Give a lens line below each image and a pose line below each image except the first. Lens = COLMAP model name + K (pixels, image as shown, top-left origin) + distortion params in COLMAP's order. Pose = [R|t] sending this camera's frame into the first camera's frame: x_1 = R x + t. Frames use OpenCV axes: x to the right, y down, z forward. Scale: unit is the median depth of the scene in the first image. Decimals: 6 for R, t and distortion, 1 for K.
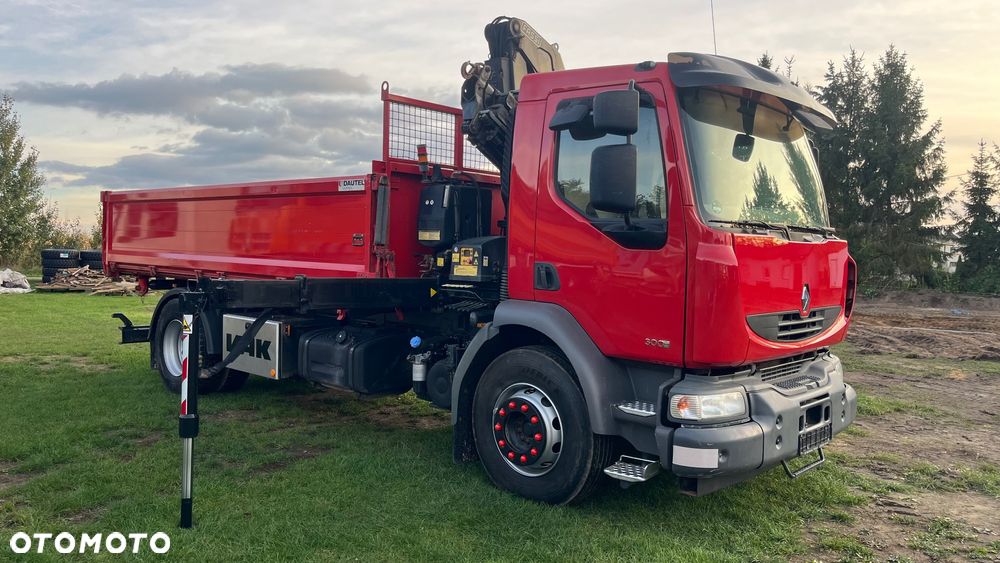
lens RADIAL K [[759.0, 0, 495.8], [0, 759.0, 282.7], [0, 0, 1]] dist [0.085638, -0.131852]
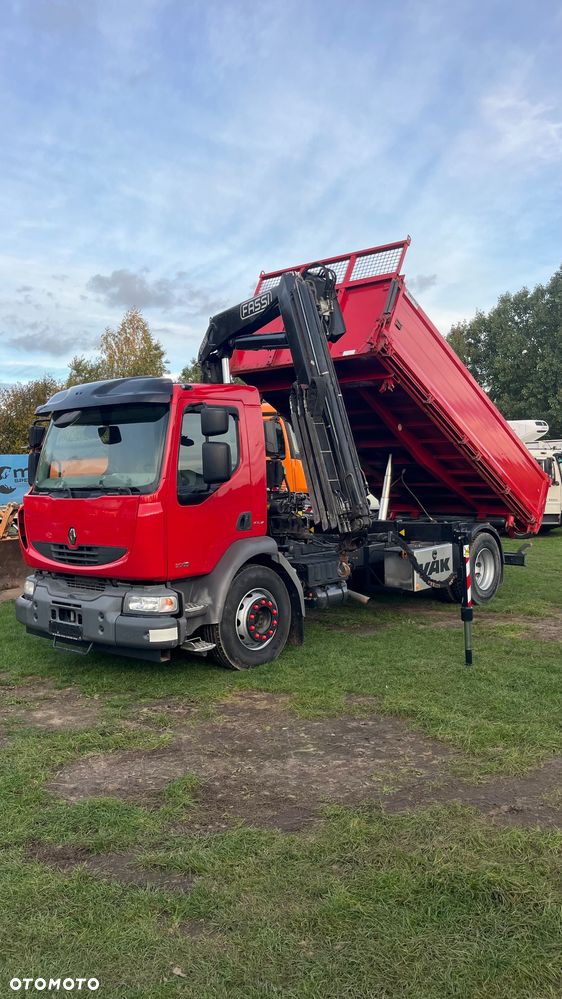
lens RADIAL K [[759.0, 0, 271.7], [0, 759.0, 498.1], [0, 0, 1]] dist [0.069294, -0.095374]
pose [[0.021808, 0.004441, -0.999752, 1.826702], [-0.020734, 0.999777, 0.003989, -0.065714], [0.999547, 0.020642, 0.021895, 1.302176]]
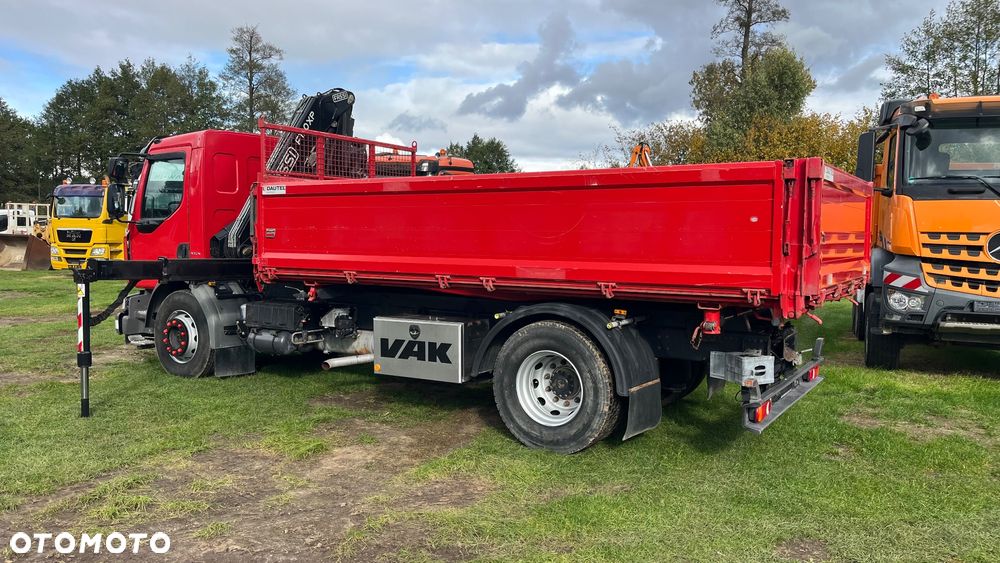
lens RADIAL K [[755.4, 0, 505.3], [0, 755.4, 282.8], [0, 0, 1]] dist [0.070048, -0.090792]
pose [[-0.982960, -0.024904, -0.182124, -0.052462], [-0.043890, 0.993921, 0.100973, -0.147092], [0.178502, 0.107246, -0.978077, 3.093955]]
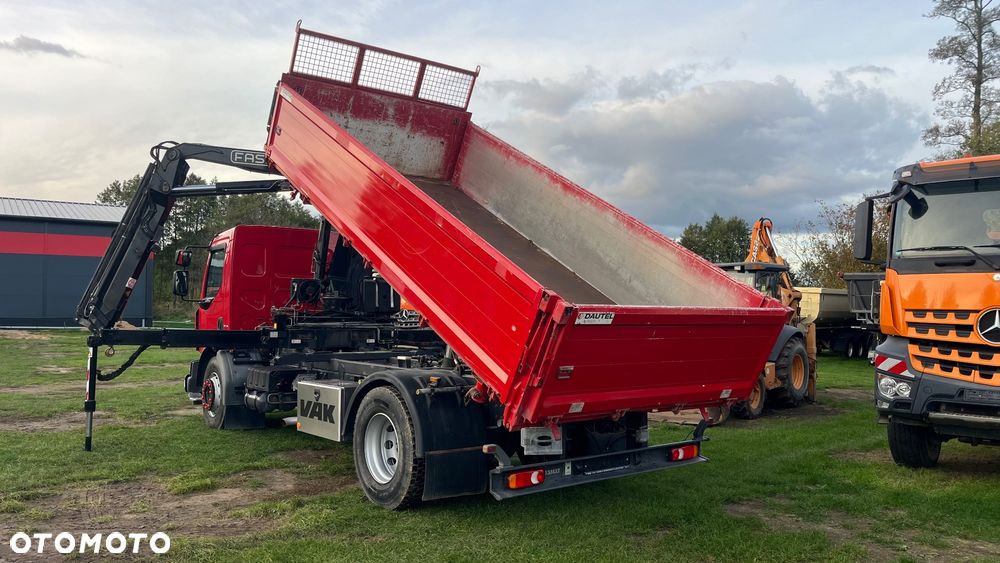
lens RADIAL K [[759.7, 0, 503.8], [0, 759.7, 292.0], [0, 0, 1]] dist [0.028111, -0.009678]
pose [[-0.986810, -0.035458, 0.157950, -0.744411], [-0.032916, 0.999284, 0.018677, -0.165686], [-0.158499, 0.013232, -0.987270, 3.218779]]
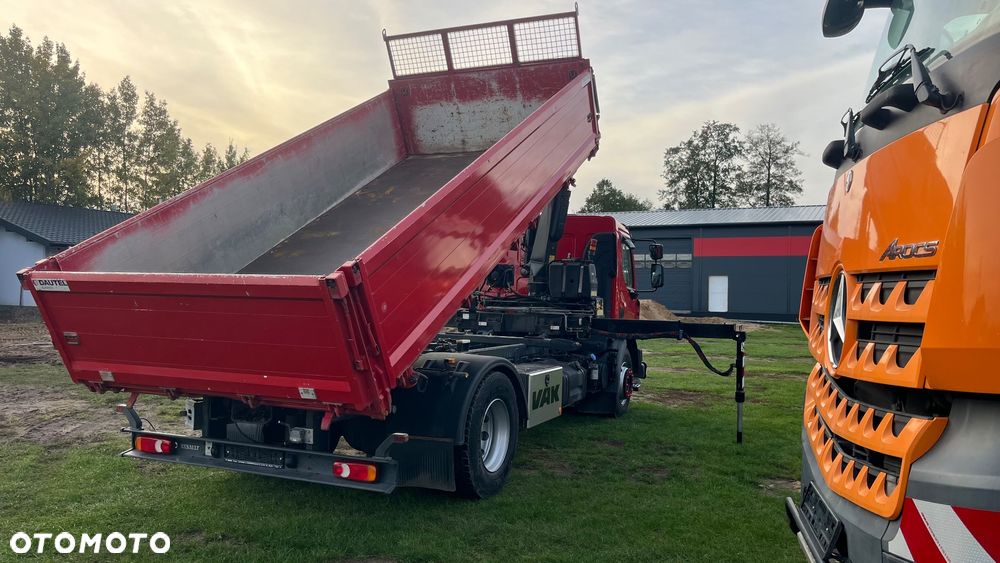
lens RADIAL K [[759.8, 0, 491.9], [0, 759.8, 286.8], [0, 0, 1]] dist [0.069294, -0.095374]
pose [[-0.323202, -0.024940, 0.946001, -1.853896], [0.002322, 0.999629, 0.027147, -0.141028], [-0.946327, 0.010971, -0.323024, 2.015000]]
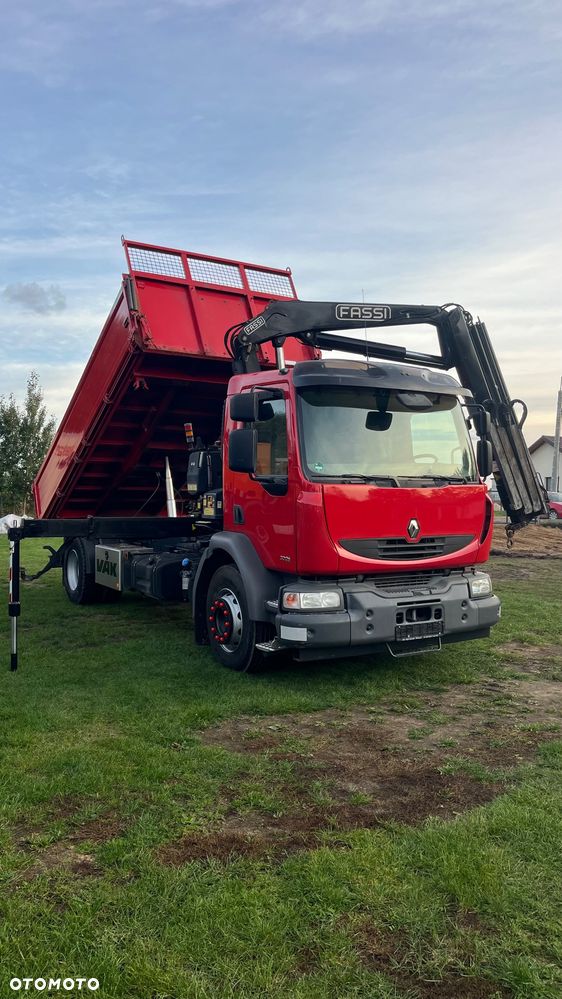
lens RADIAL K [[758.2, 0, 281.0], [0, 758.2, 499.5], [0, 0, 1]] dist [0.085638, -0.131852]
pose [[0.960446, -0.017199, -0.277935, 0.534577], [0.008174, 0.999402, -0.033596, 0.011445], [0.278347, 0.029996, 0.960012, -0.366591]]
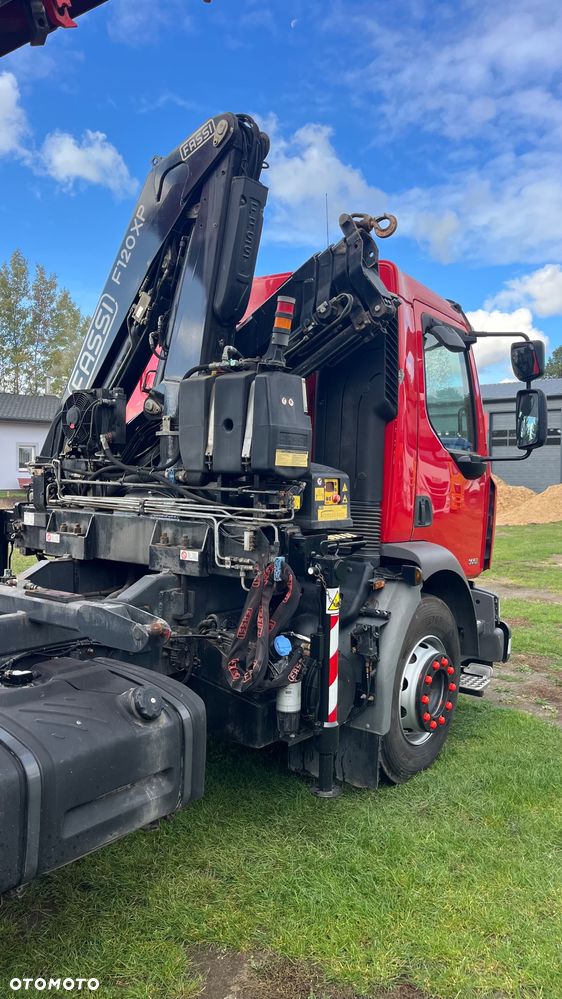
lens RADIAL K [[759.0, 0, 271.7], [0, 759.0, 498.1], [0, 0, 1]] dist [0.069294, -0.095374]
pose [[-0.104216, -0.058743, 0.992818, -0.766090], [0.012463, 0.998099, 0.060364, -0.076709], [-0.994477, 0.018664, -0.103286, 1.229614]]
